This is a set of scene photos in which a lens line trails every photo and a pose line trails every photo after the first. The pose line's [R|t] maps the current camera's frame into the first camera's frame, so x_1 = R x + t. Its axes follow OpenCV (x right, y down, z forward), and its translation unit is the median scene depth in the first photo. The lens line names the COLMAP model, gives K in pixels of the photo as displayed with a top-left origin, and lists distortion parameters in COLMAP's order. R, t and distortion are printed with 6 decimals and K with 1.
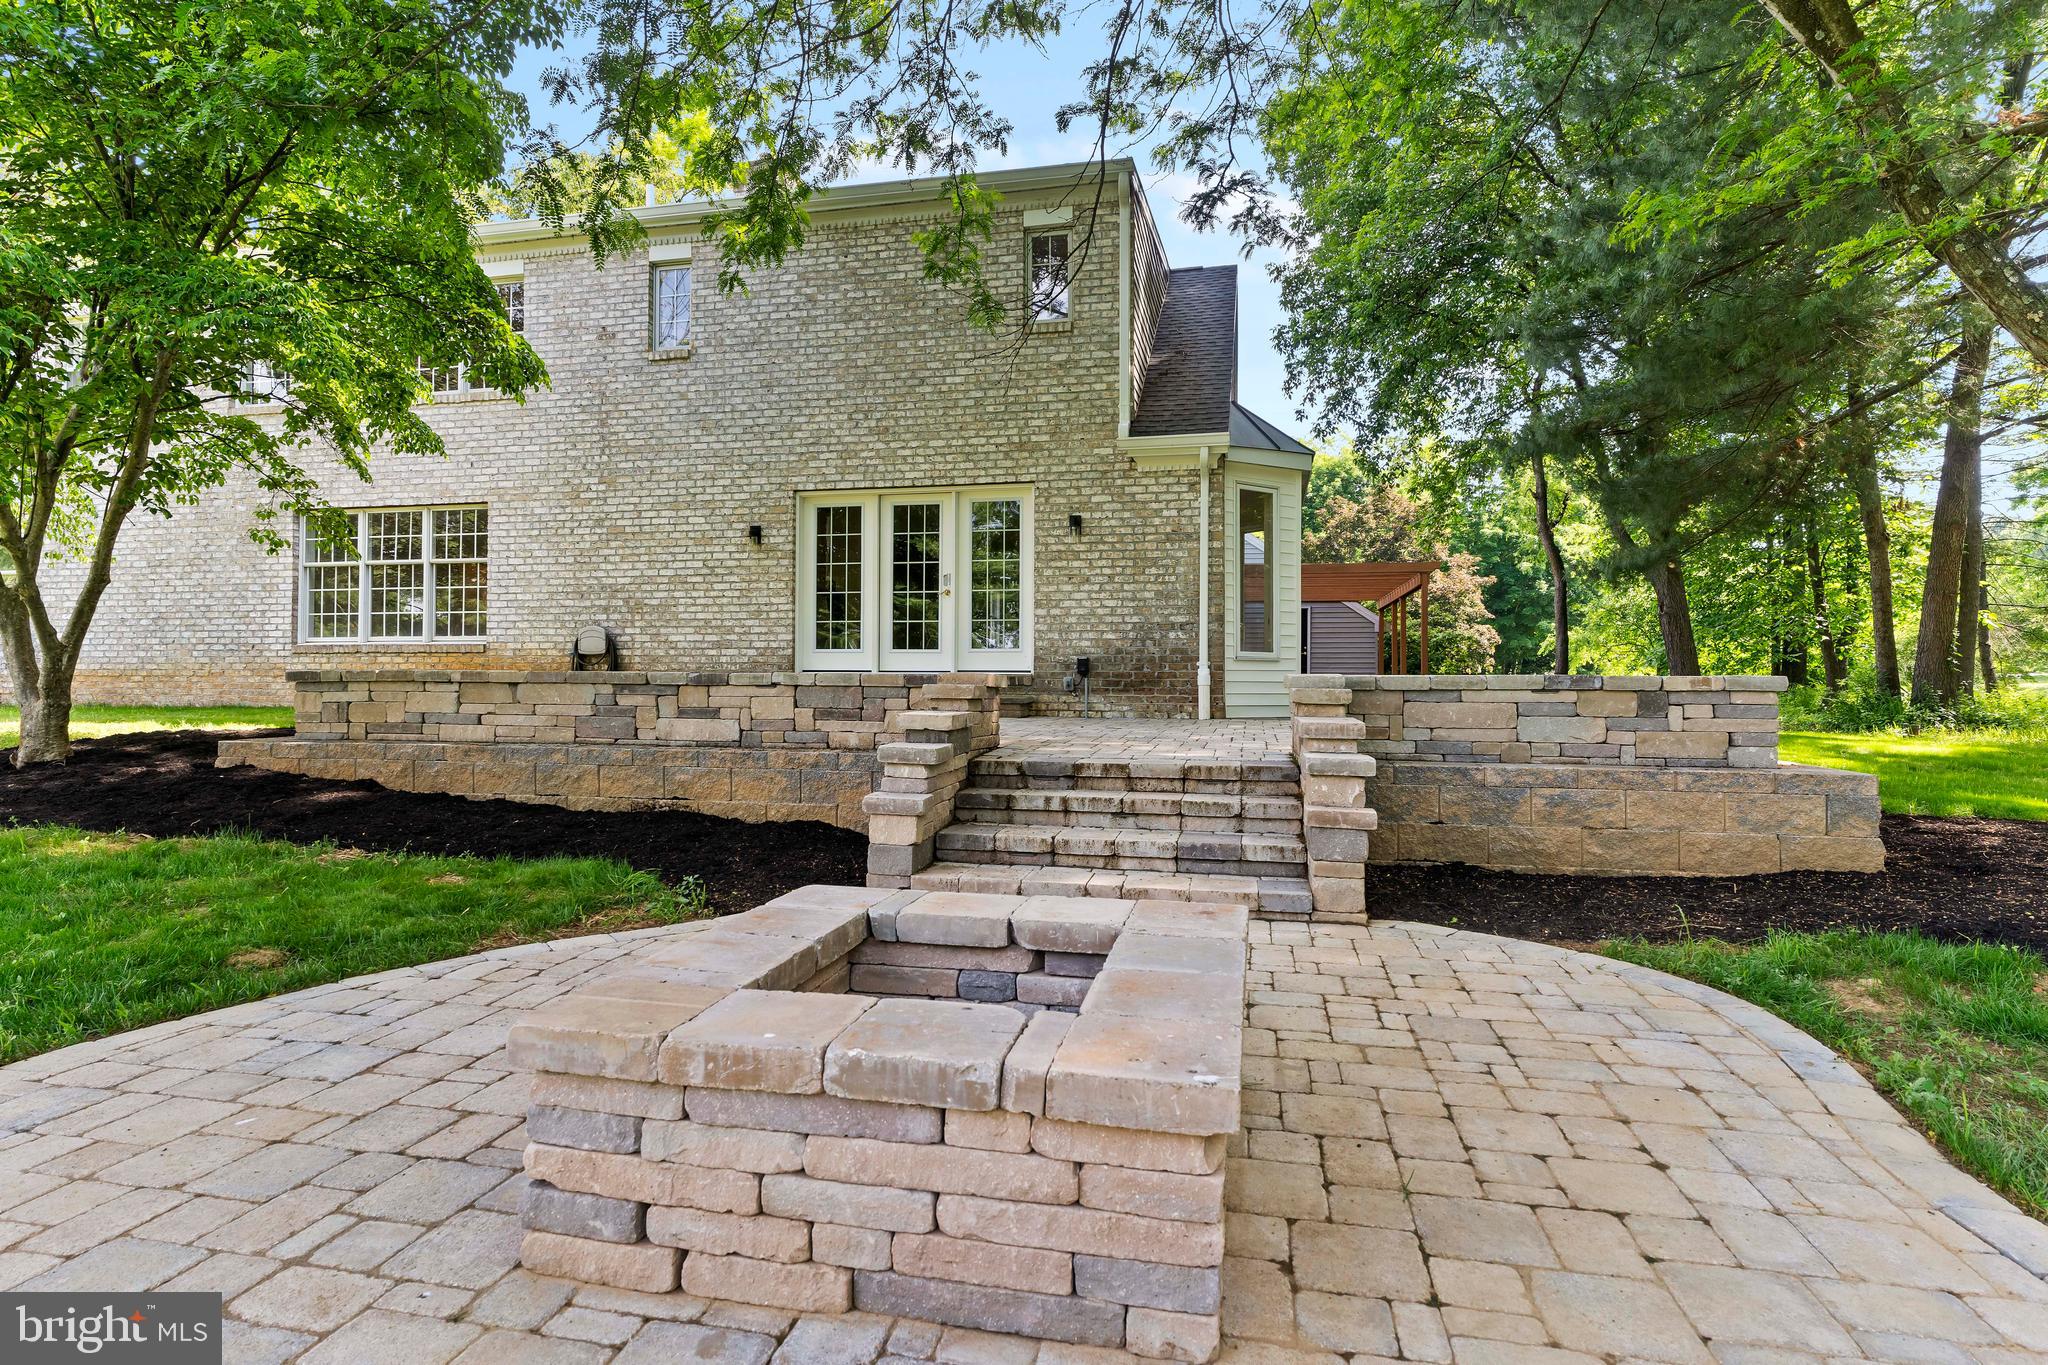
lens RADIAL K [[1053.1, 0, 1022.1], [0, 1053.1, 670.0], [0, 0, 1]] dist [-0.003233, -0.000388]
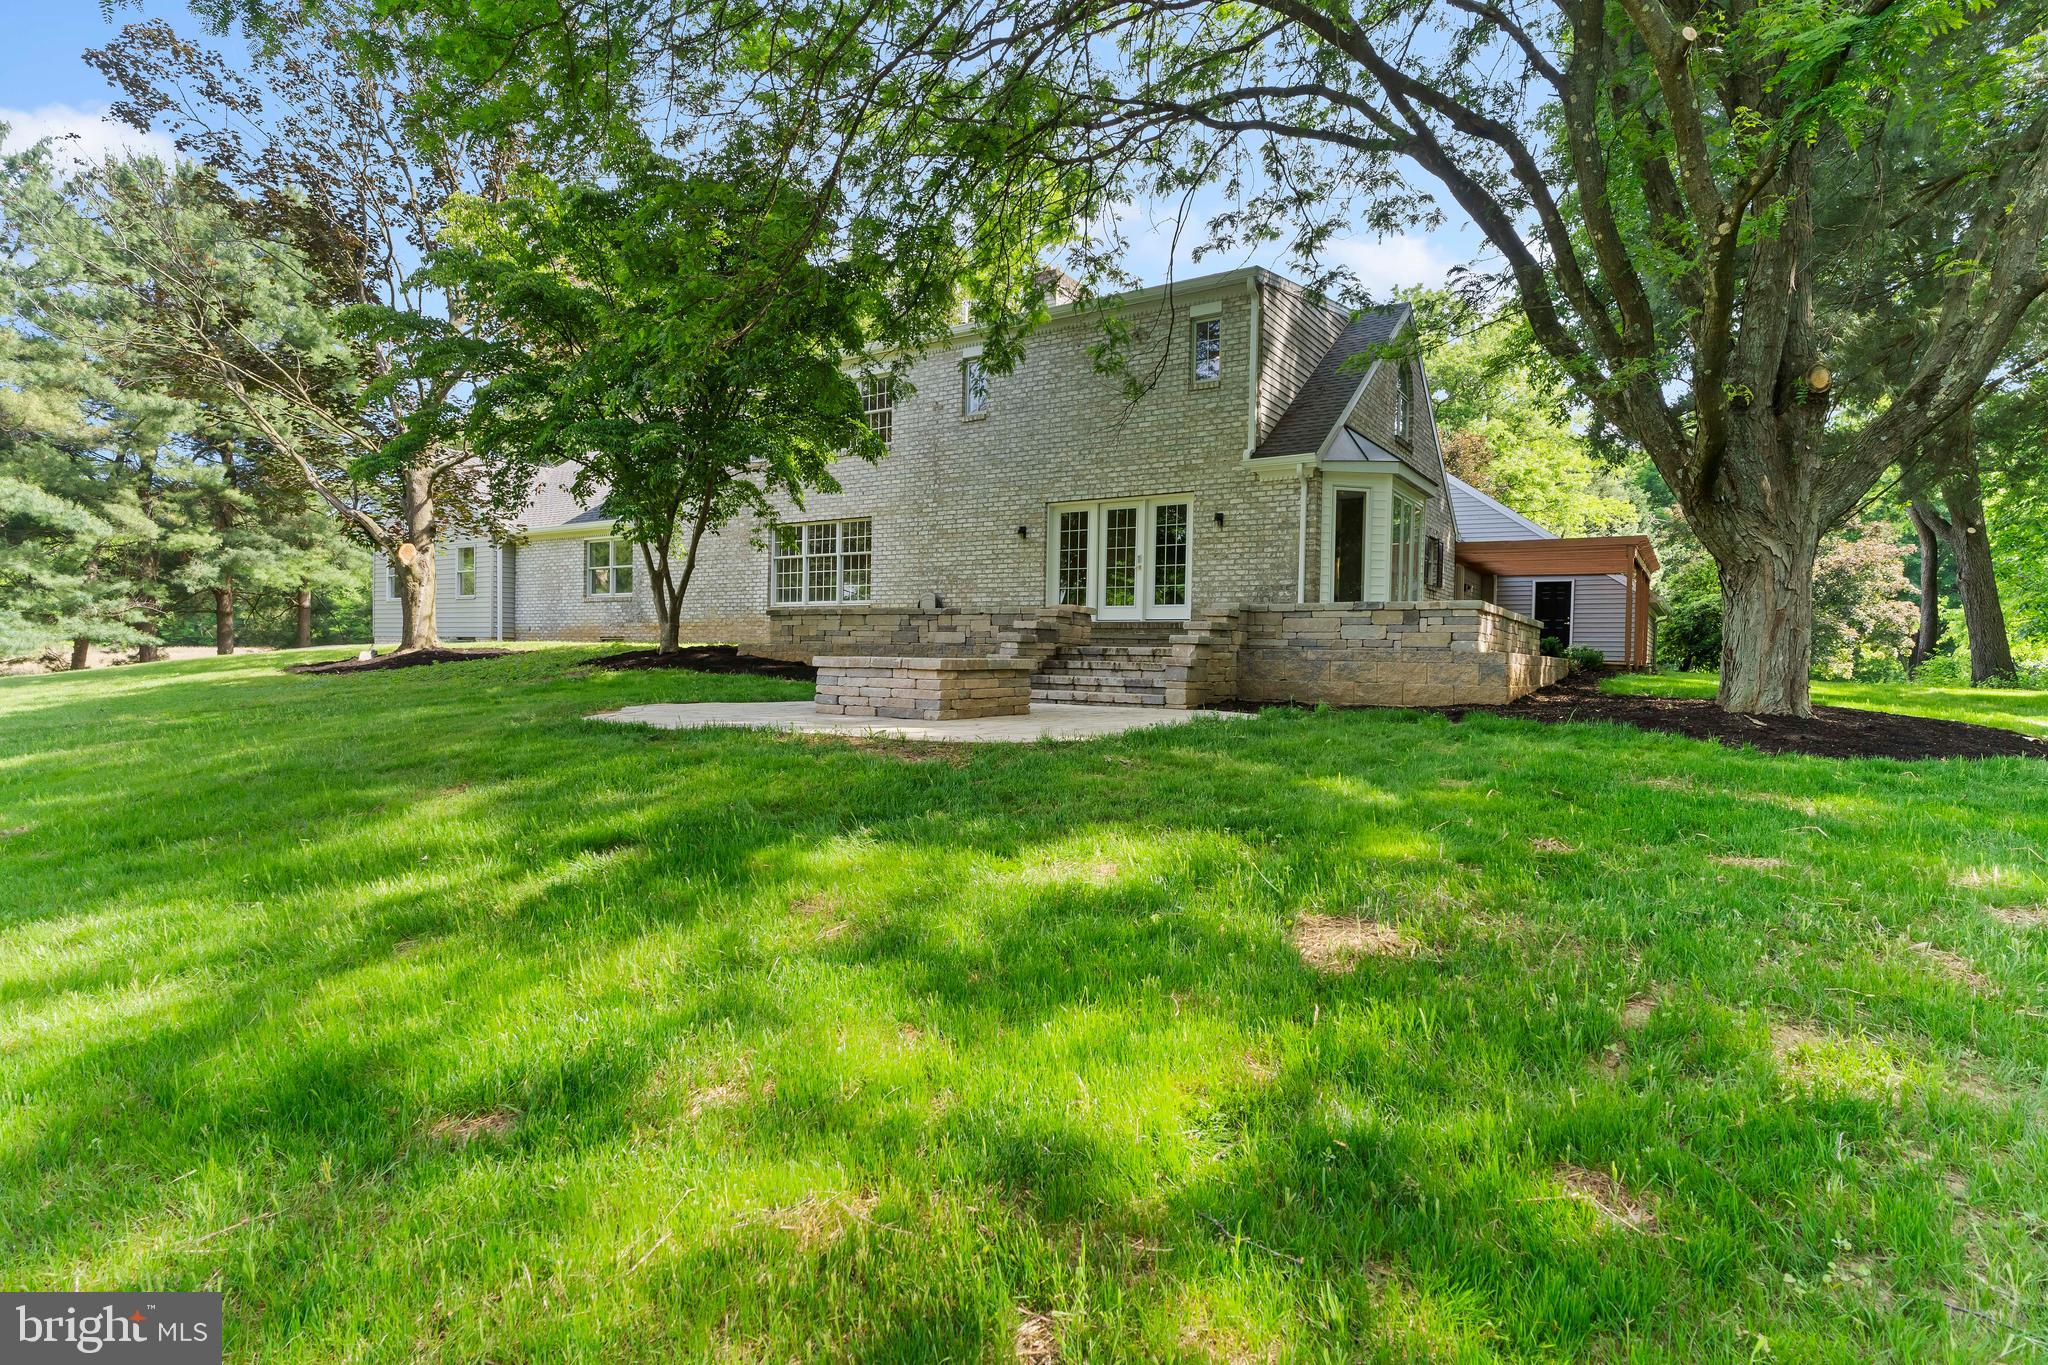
lens RADIAL K [[1047.2, 0, 1024.0], [0, 1047.2, 682.5], [0, 0, 1]] dist [0.001803, 0.000409]
pose [[0.934250, 0.021448, -0.355974, 0.331463], [-0.012452, 0.999543, 0.027546, 0.054772], [0.356403, -0.021302, 0.934090, -0.485155]]
